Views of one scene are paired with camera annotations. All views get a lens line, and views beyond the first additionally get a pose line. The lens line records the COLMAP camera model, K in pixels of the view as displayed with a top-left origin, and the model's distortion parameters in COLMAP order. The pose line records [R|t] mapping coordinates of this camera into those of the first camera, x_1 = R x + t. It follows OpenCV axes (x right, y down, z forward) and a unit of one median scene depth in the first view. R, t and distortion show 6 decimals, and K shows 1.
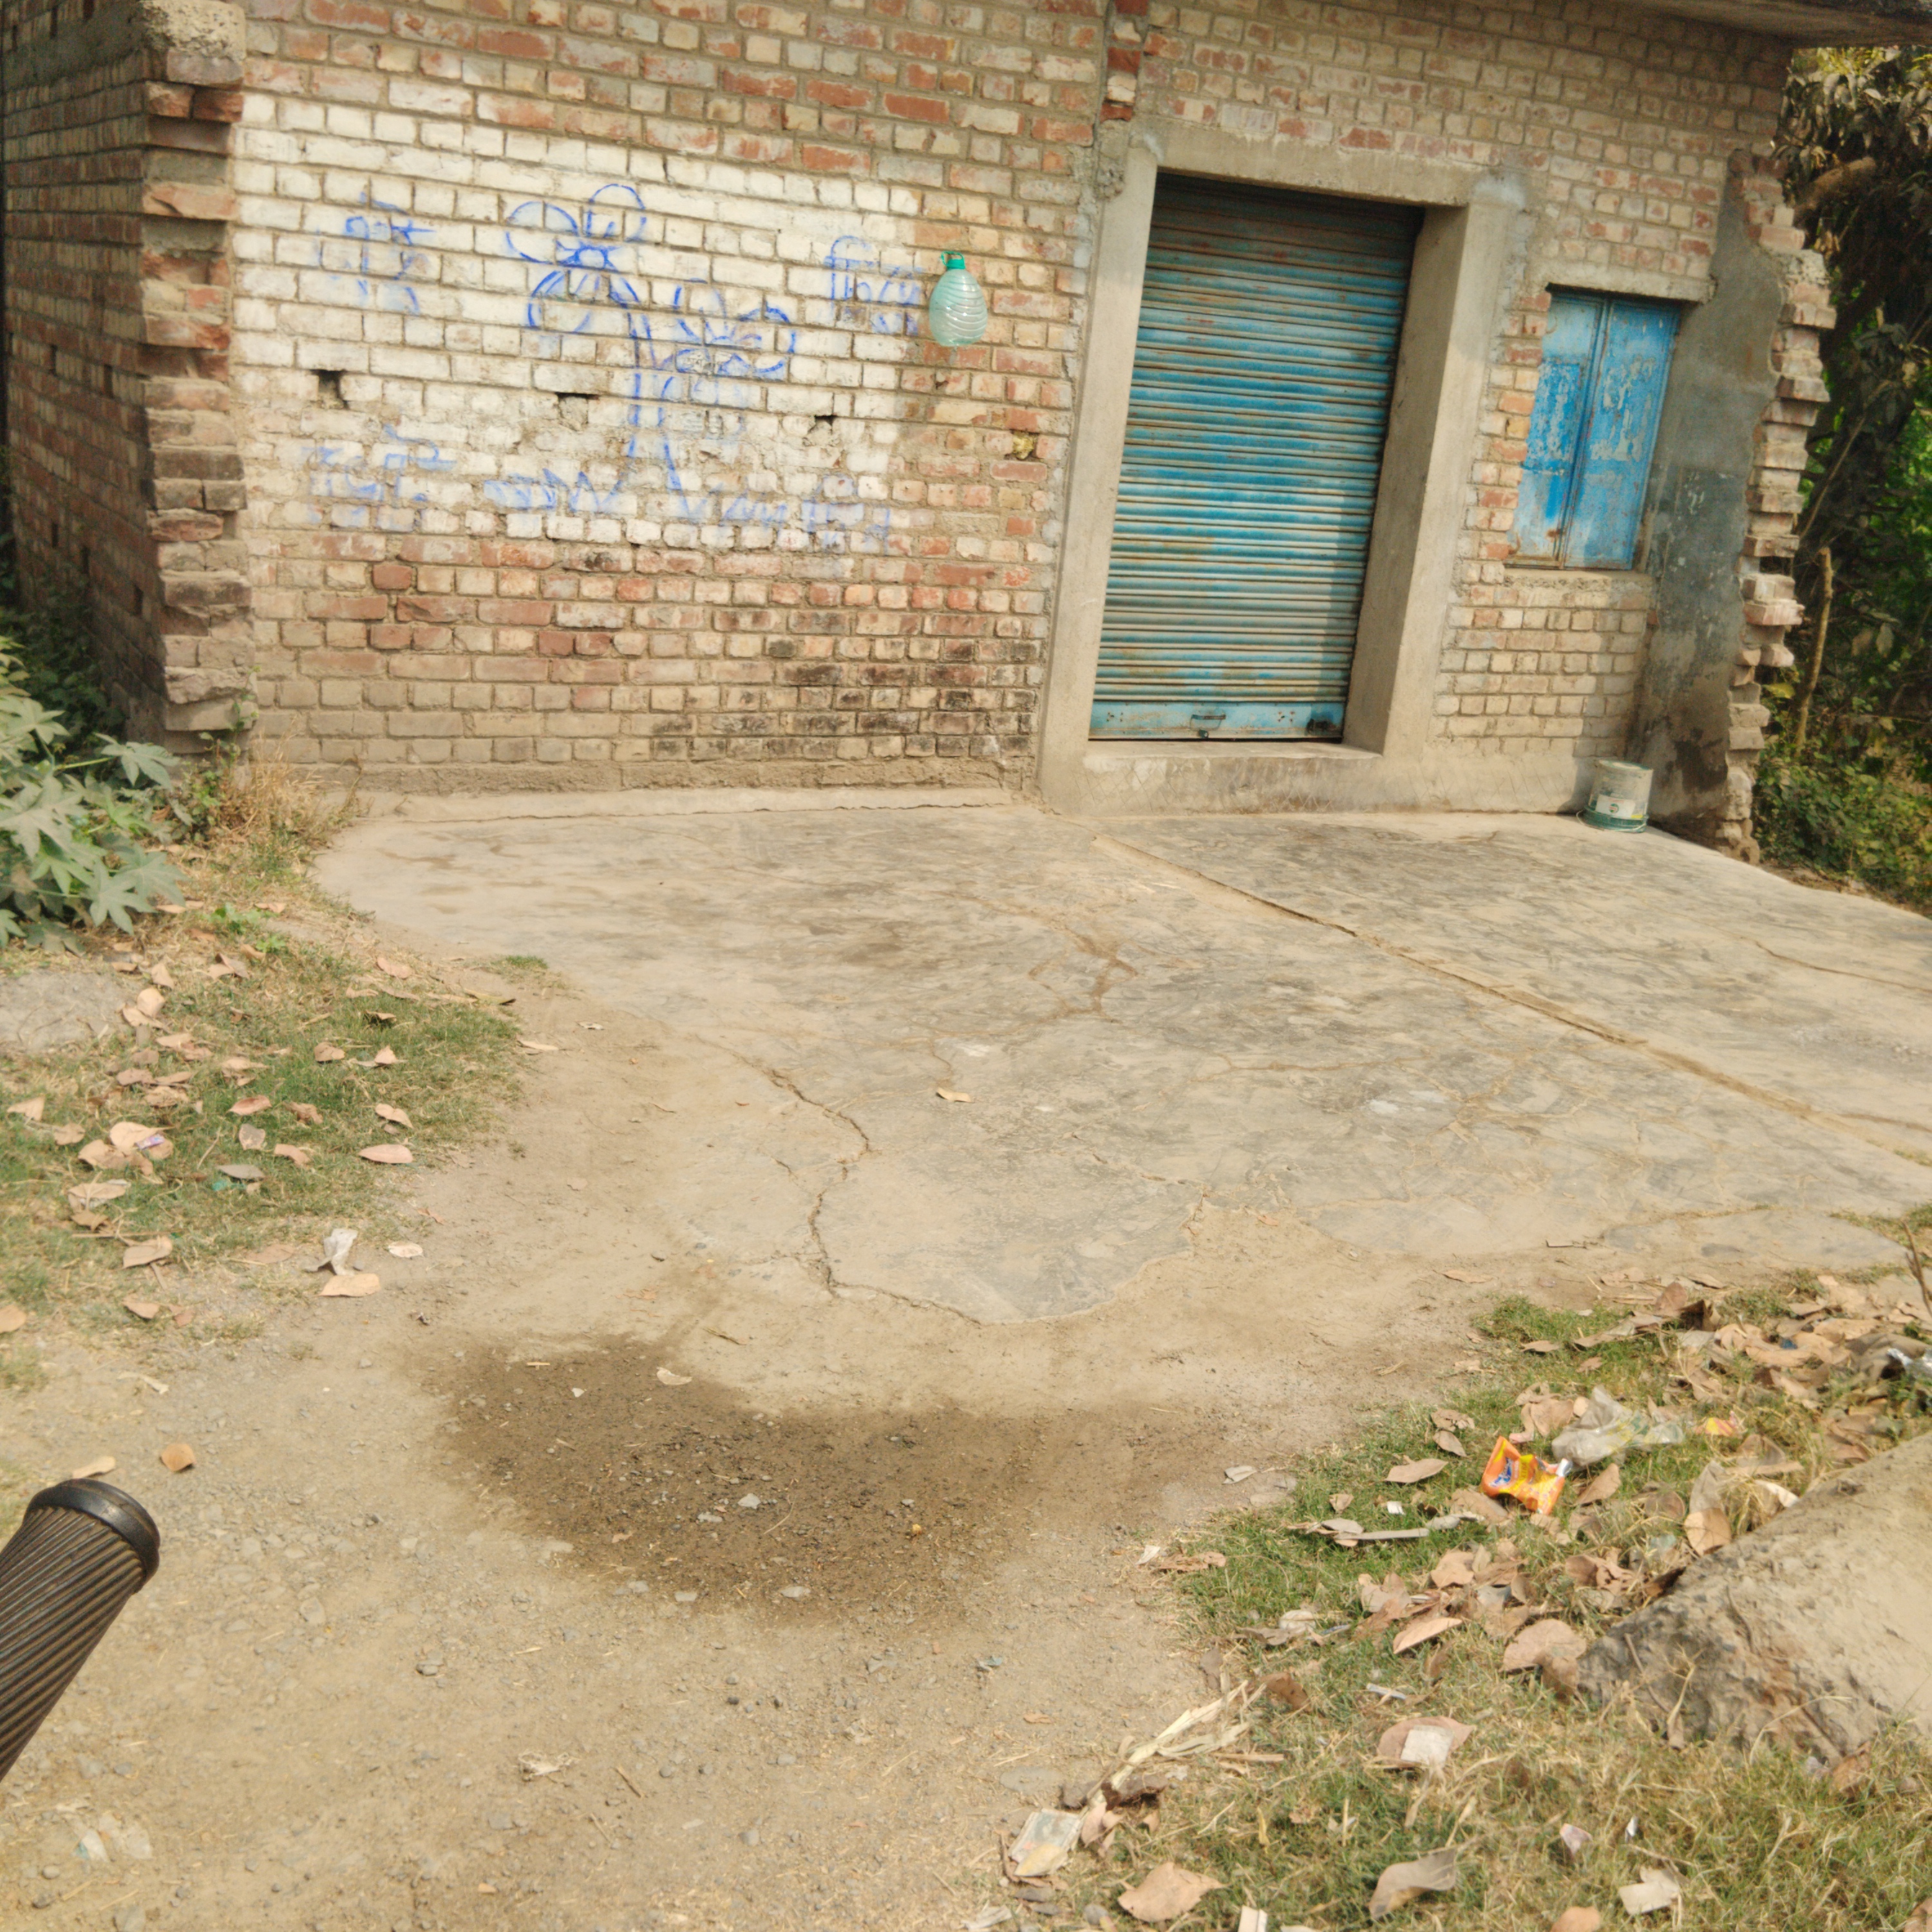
lens RADIAL K [[2264.8, 0, 966.0], [0, 2264.8, 966.0], [0, 0, 1]] dist [0.103761, -0.266813]
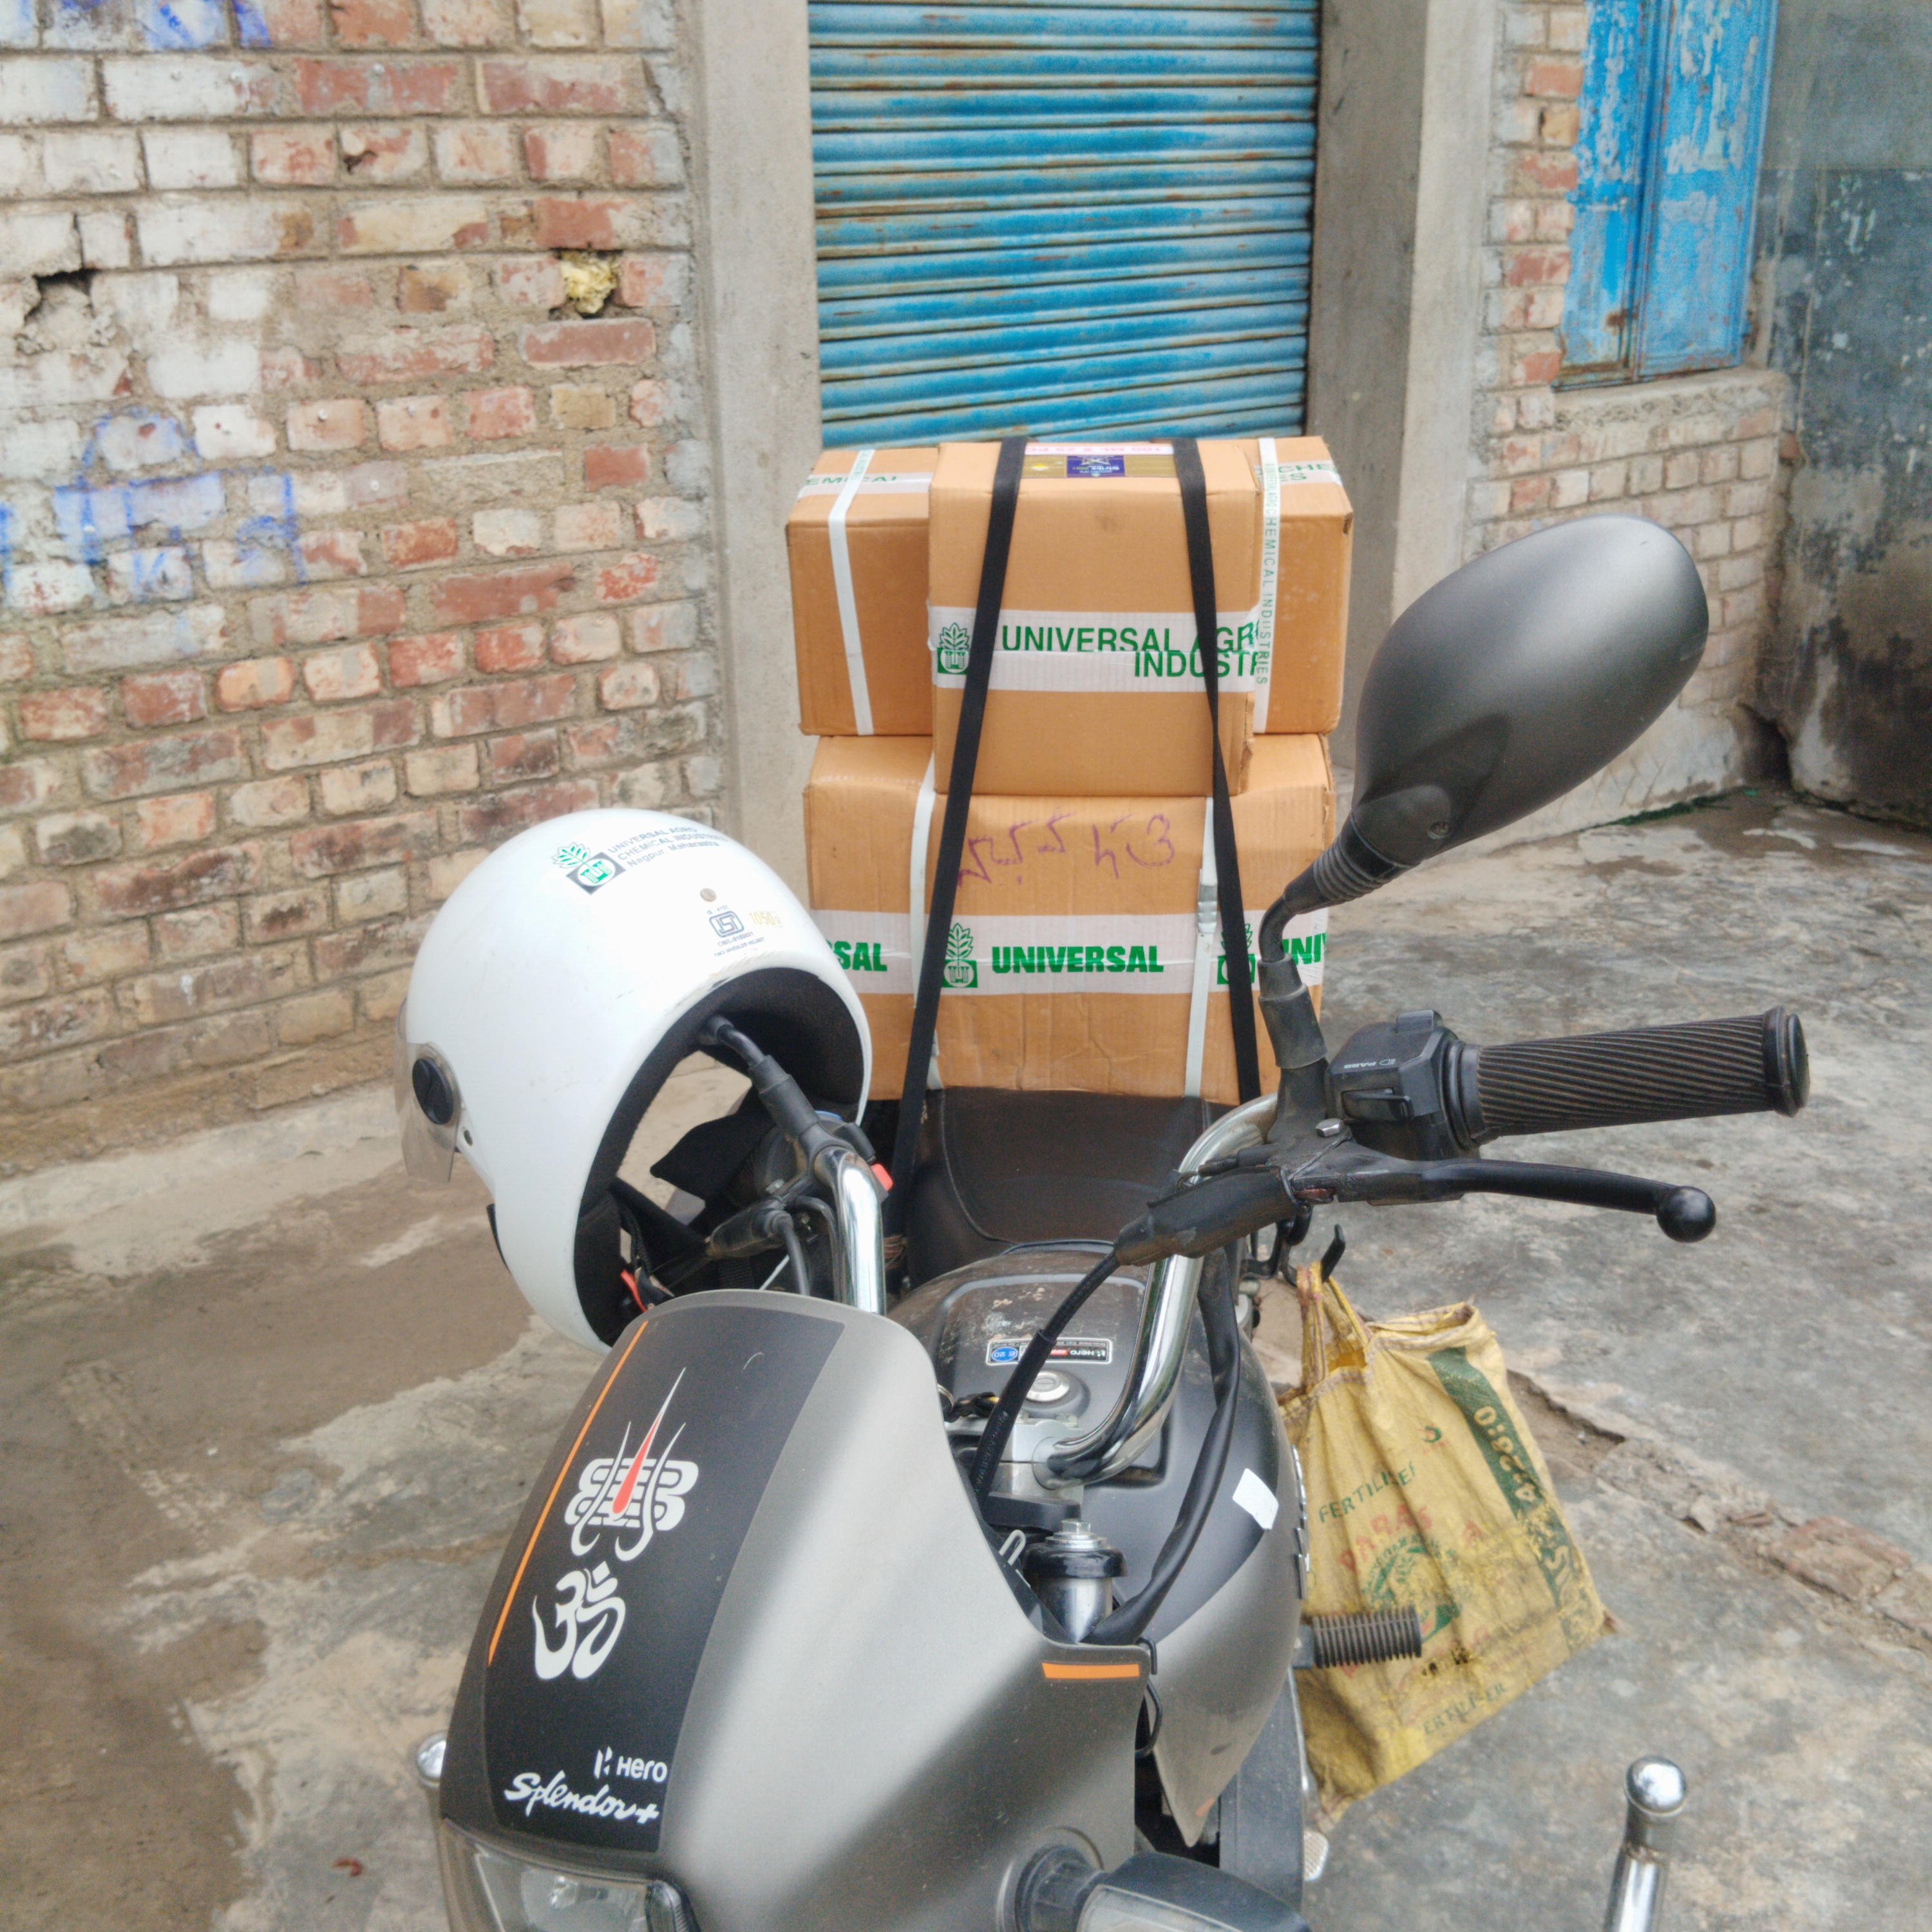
lens RADIAL K [[2264.8, 0, 966.0], [0, 2264.8, 966.0], [0, 0, 1]] dist [0.103761, -0.266813]
pose [[0.984571, -0.152254, 0.086251, 0.038972], [0.144981, 0.985765, 0.085129, -0.126970], [-0.097984, -0.071311, 0.992630, 0.551404]]
